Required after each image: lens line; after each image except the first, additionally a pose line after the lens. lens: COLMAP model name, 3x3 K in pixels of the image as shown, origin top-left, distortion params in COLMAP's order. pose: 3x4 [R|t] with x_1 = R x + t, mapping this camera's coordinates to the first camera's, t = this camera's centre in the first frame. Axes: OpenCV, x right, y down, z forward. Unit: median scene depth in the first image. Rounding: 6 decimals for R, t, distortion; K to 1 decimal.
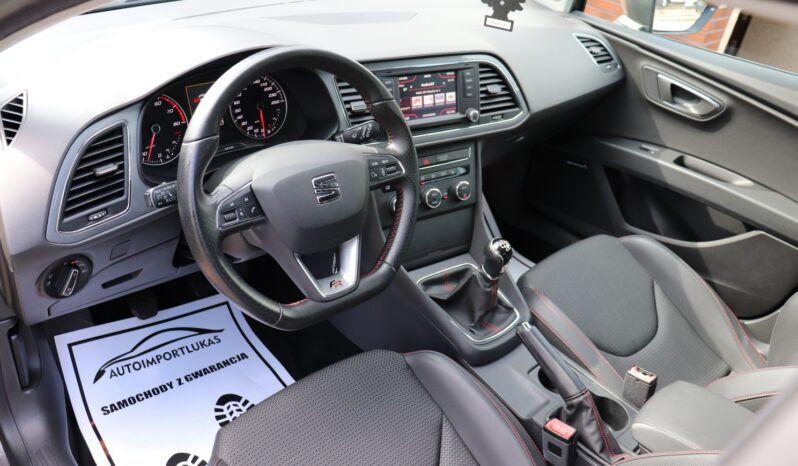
lens RADIAL K [[664.0, 0, 399.0], [0, 664.0, 233.0], [0, 0, 1]] dist [-0.188163, 0.160166]
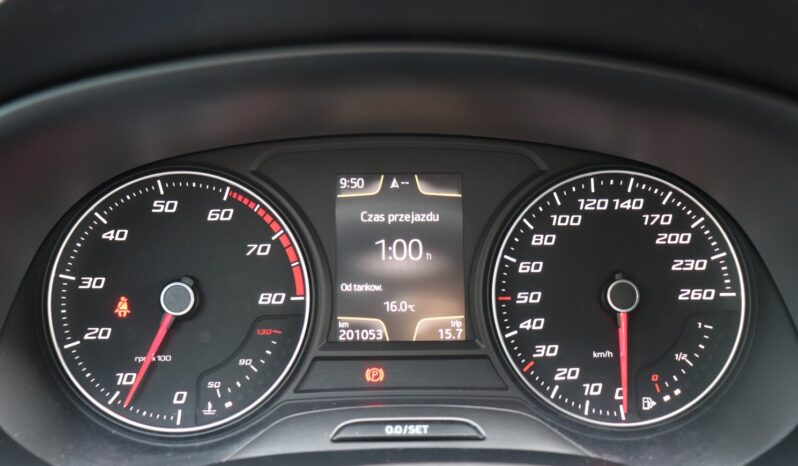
lens RADIAL K [[899.3, 0, 399.0], [0, 899.3, 233.0], [0, 0, 1]] dist [-0.116666, 0.262938]
pose [[0.753166, 0.055774, -0.655461, -0.045922], [-0.280052, 0.928782, -0.242765, -0.095427], [0.595241, 0.366406, 0.715147, 0.610206]]
